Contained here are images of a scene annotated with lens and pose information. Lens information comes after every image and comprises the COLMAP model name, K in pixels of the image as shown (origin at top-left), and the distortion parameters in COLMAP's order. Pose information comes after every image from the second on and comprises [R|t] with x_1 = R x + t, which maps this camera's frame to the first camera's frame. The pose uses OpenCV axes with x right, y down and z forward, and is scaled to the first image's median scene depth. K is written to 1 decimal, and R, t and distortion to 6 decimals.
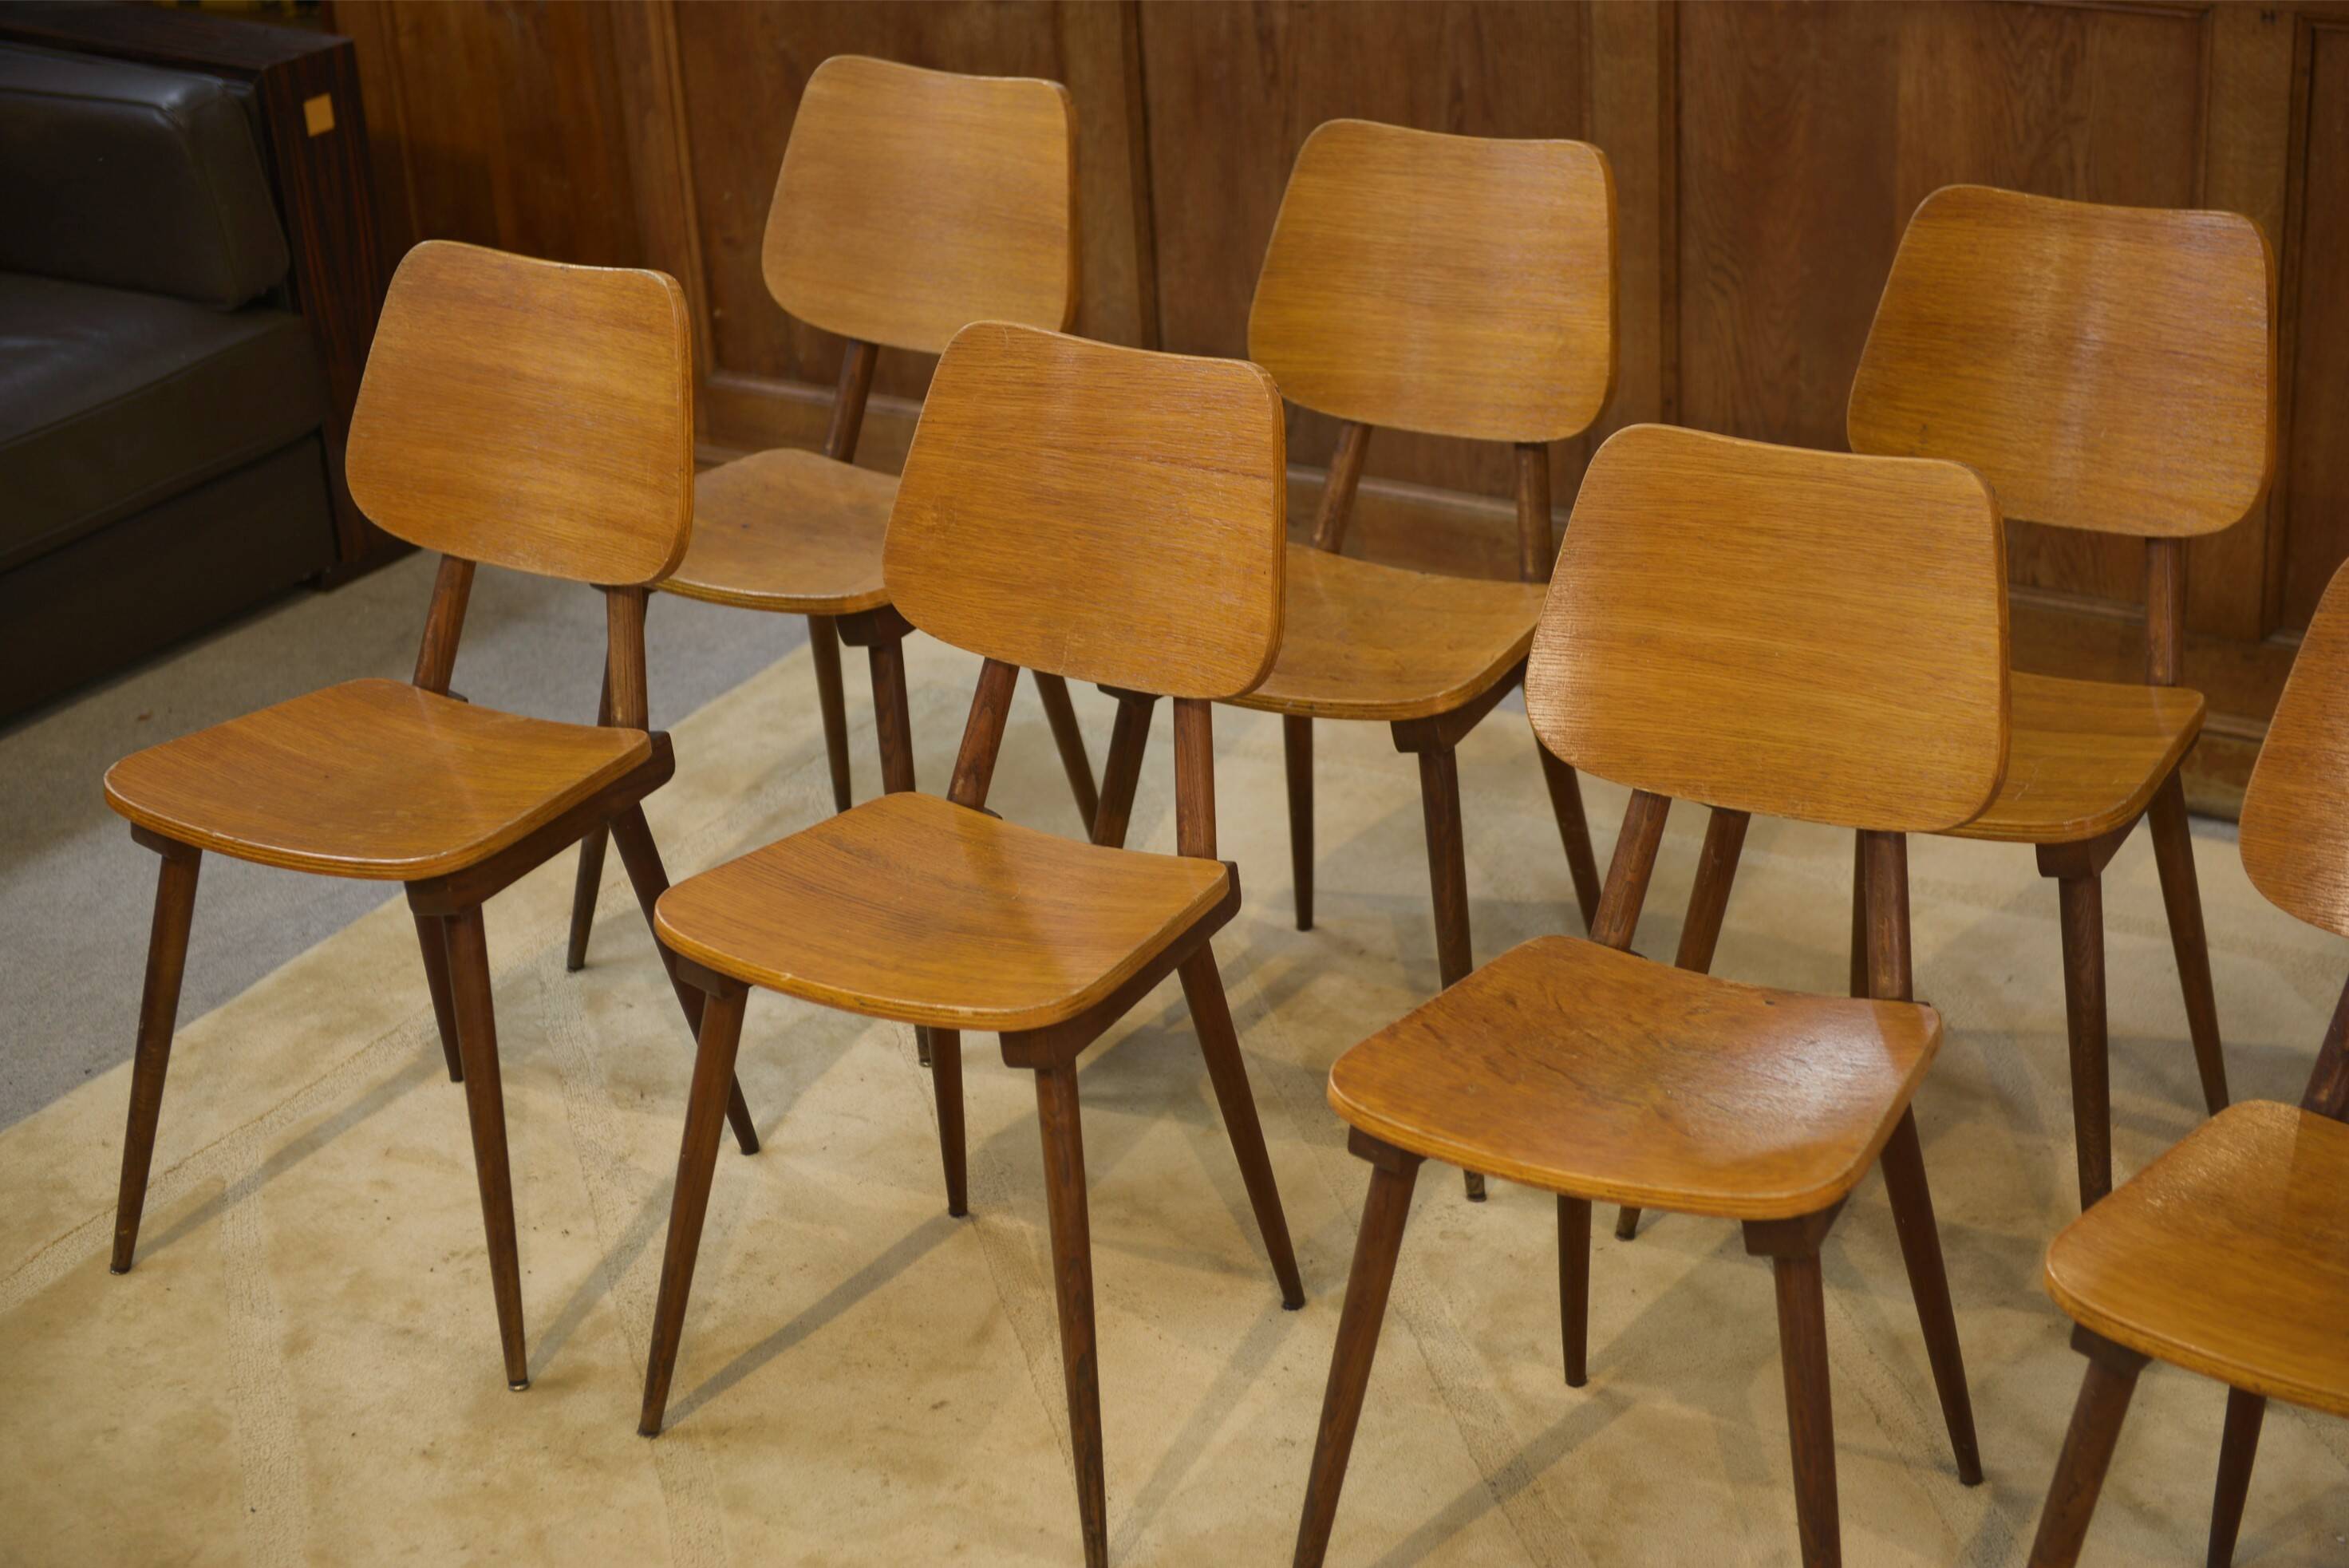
lens RADIAL K [[4226.5, 0, 1181.9], [0, 4226.5, 775.7], [0, 0, 1]] dist [0.105653, 0.000000]
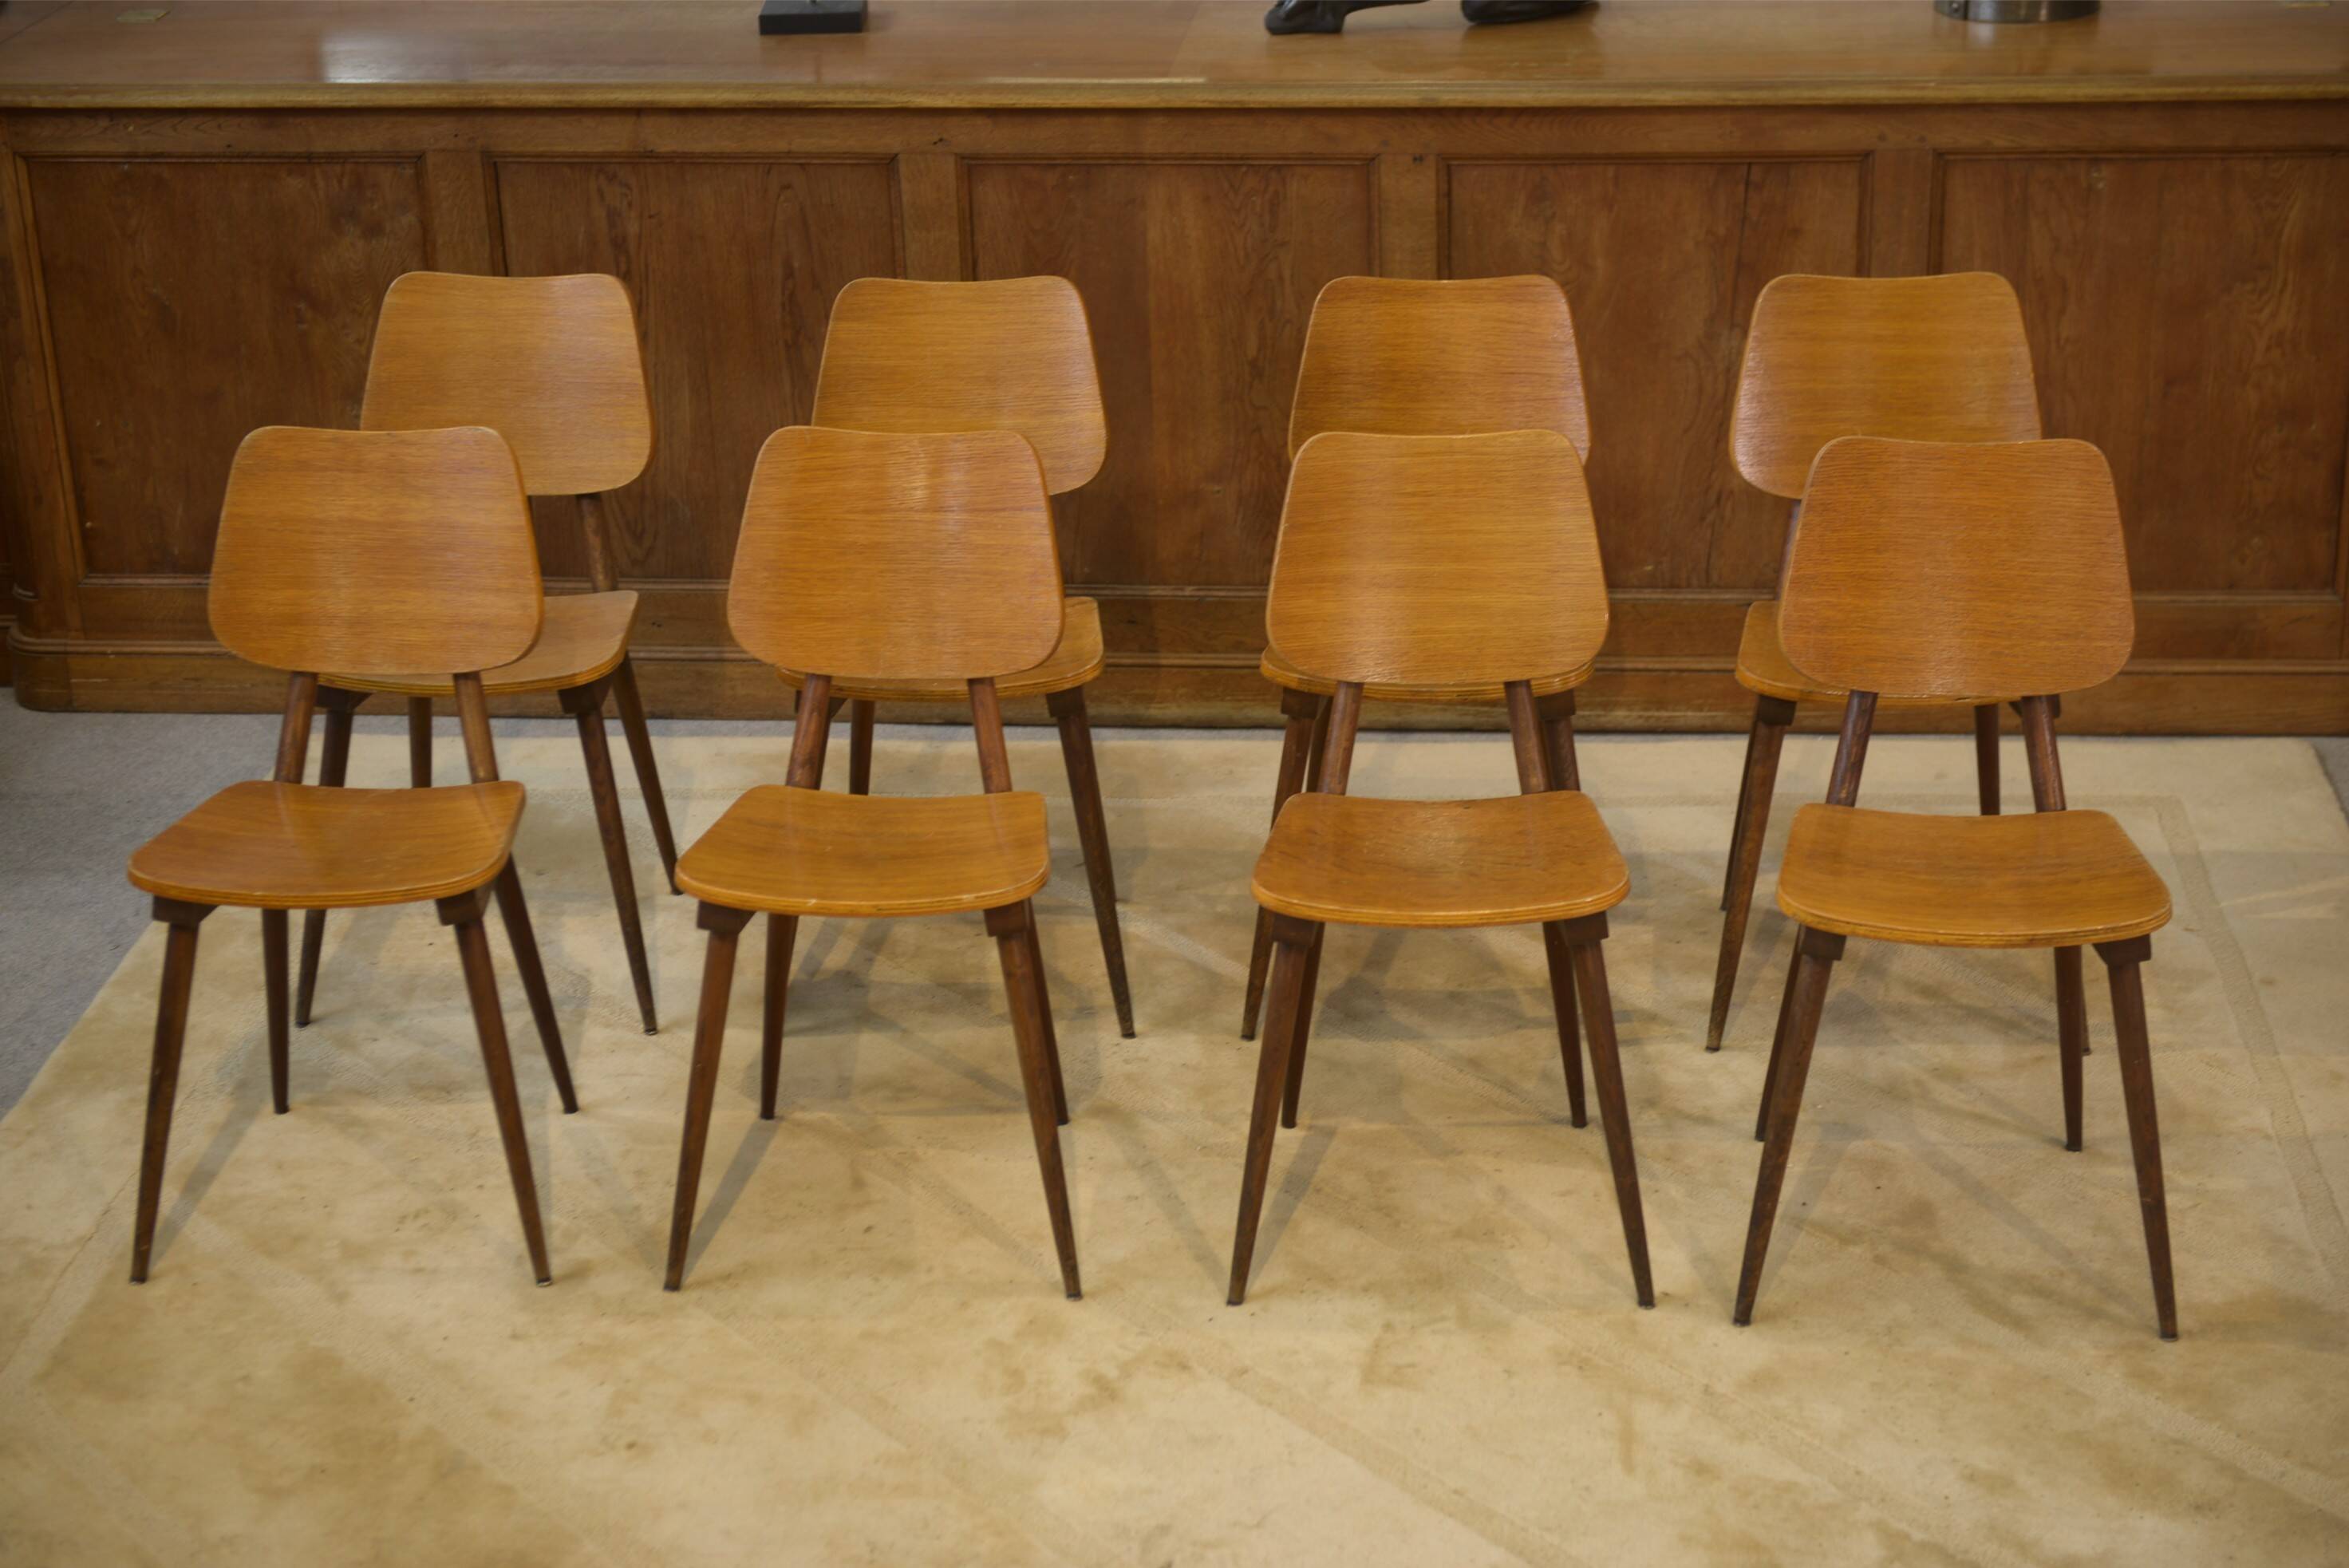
lens RADIAL K [[4073.9, 0, 1167.4], [0, 4073.9, 750.9], [0, 0, 1]] dist [0.126135, 0.000000]
pose [[0.895137, -0.136556, 0.424360, -0.479861], [0.164266, 0.985983, -0.029218, 0.050352], [-0.414422, 0.095862, 0.905022, -0.214597]]
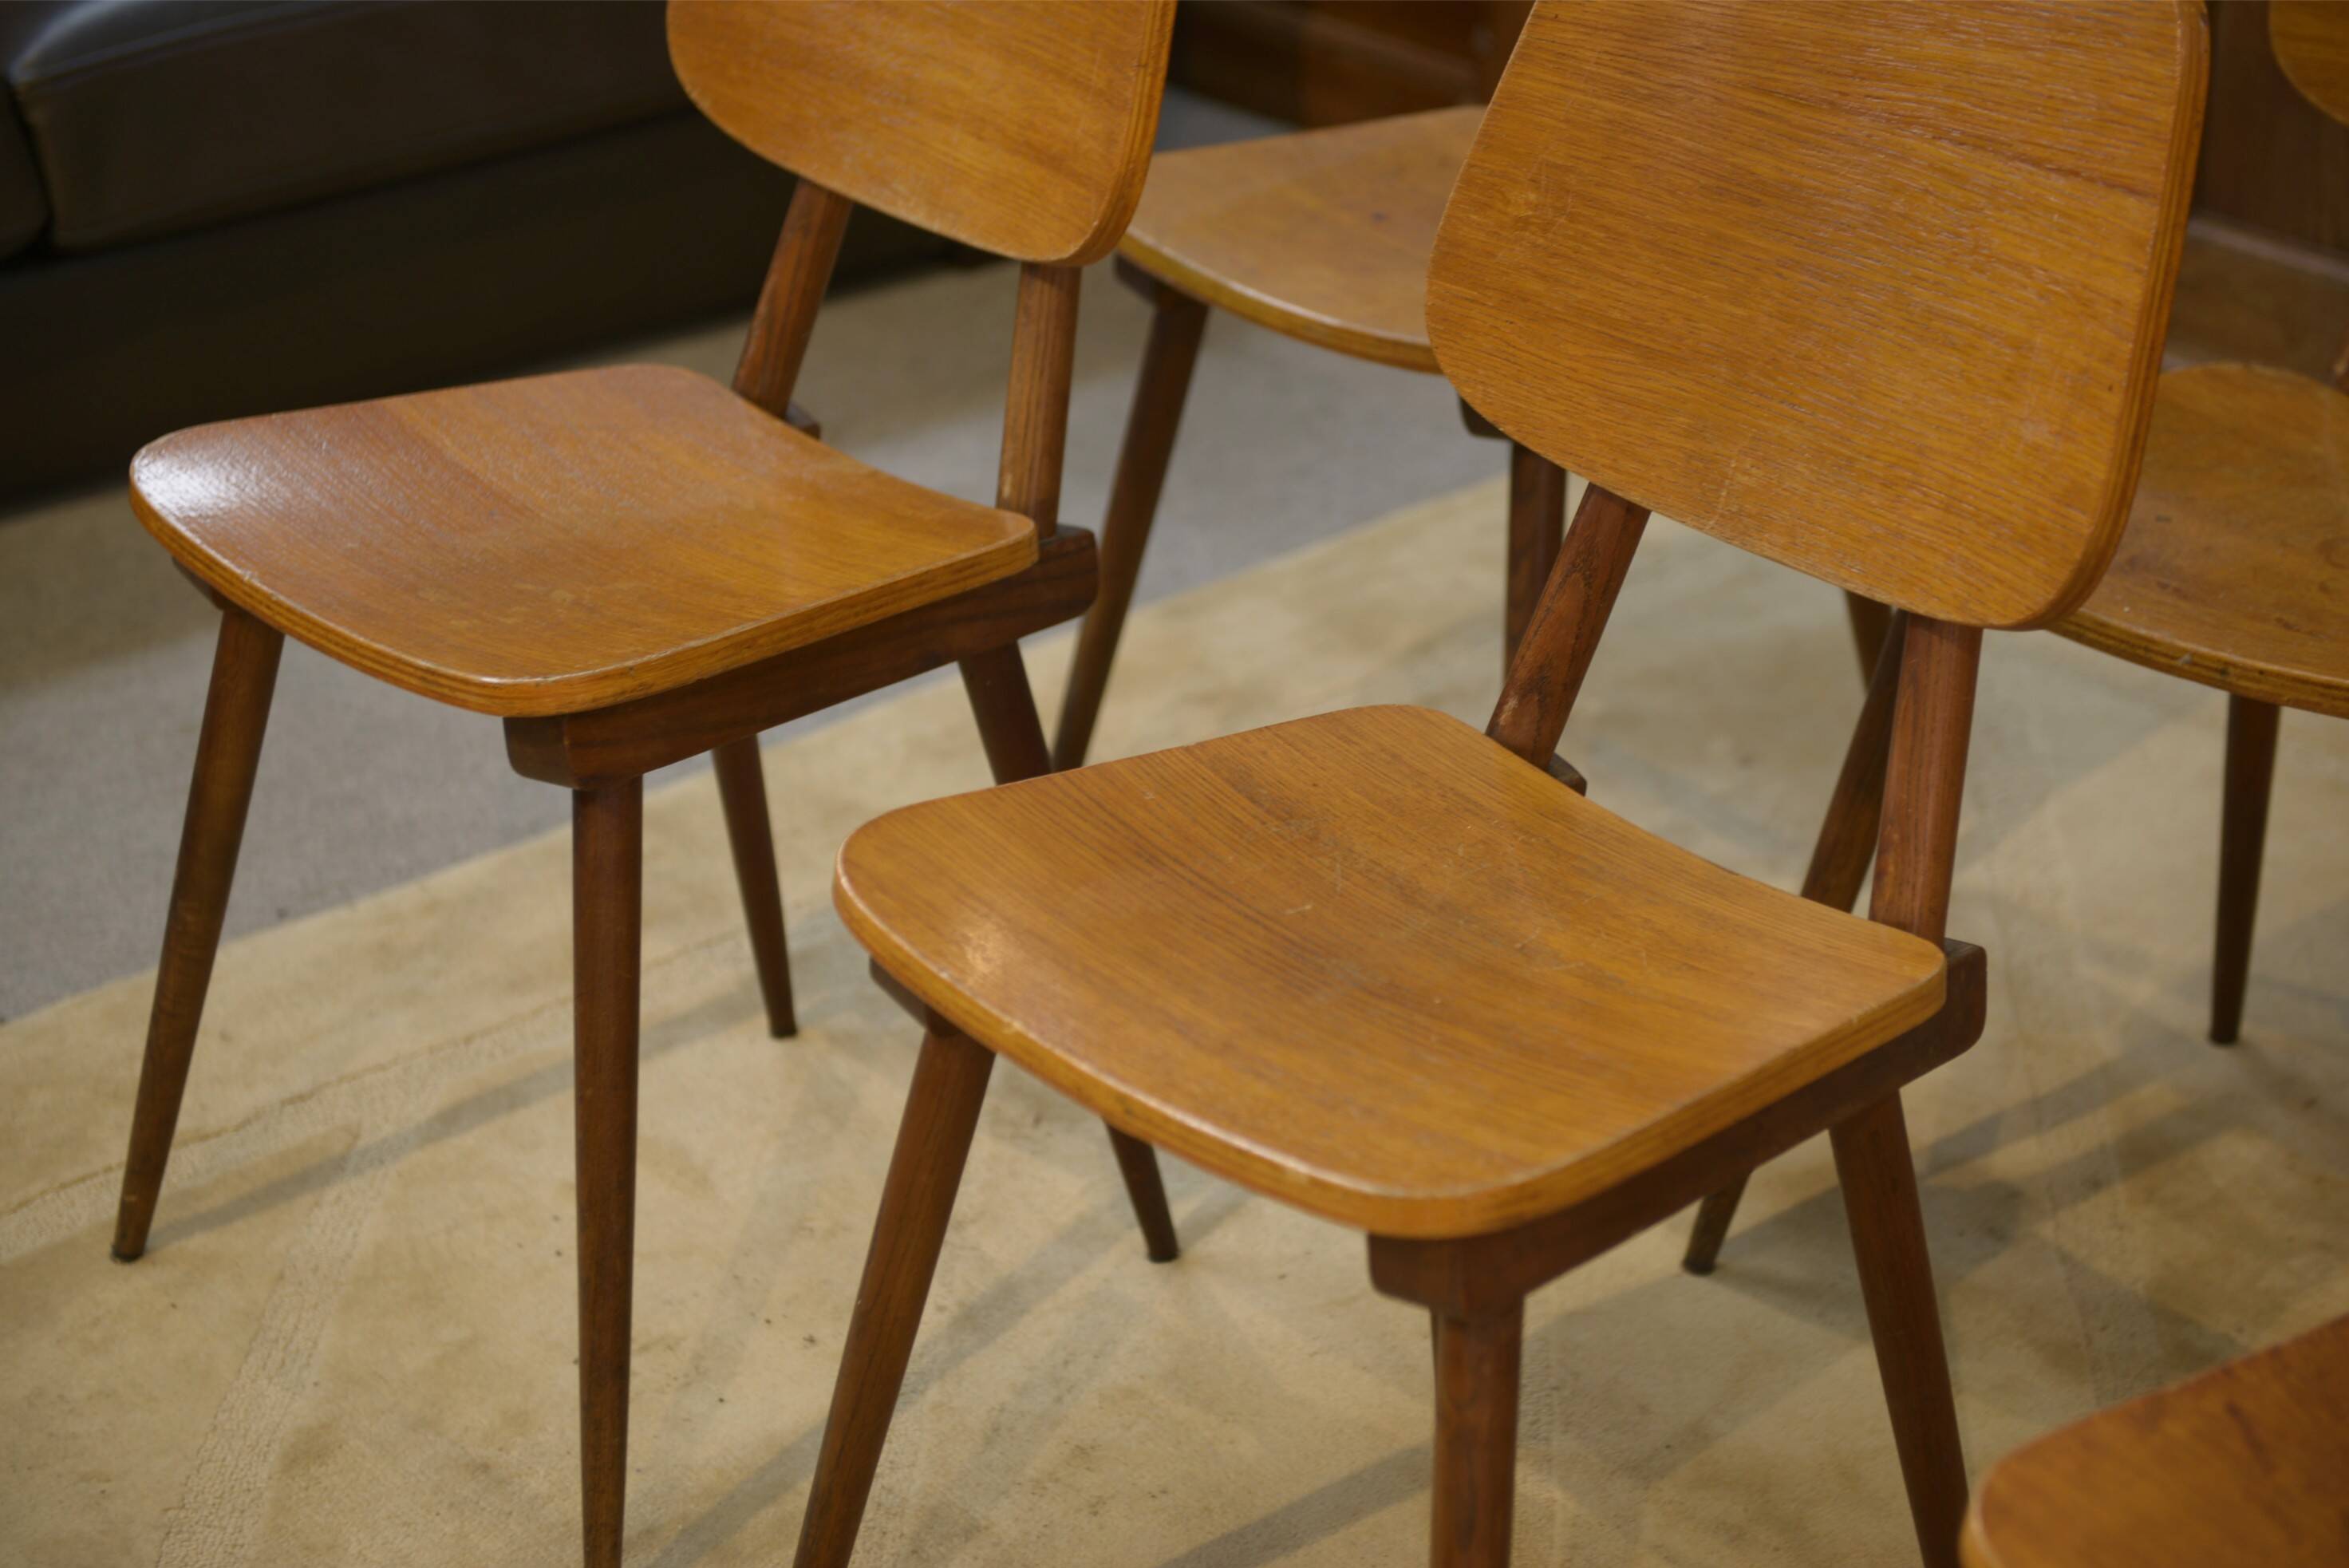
lens RADIAL K [[4457.2, 0, 1186.2], [0, 4457.2, 791.7], [0, 0, 1]] dist [0.095534, 0.000000]
pose [[0.951004, 0.171070, -0.257539, 0.053980], [-0.160213, 0.985087, 0.062732, -0.015811], [0.264430, -0.018398, 0.964229, 0.428296]]
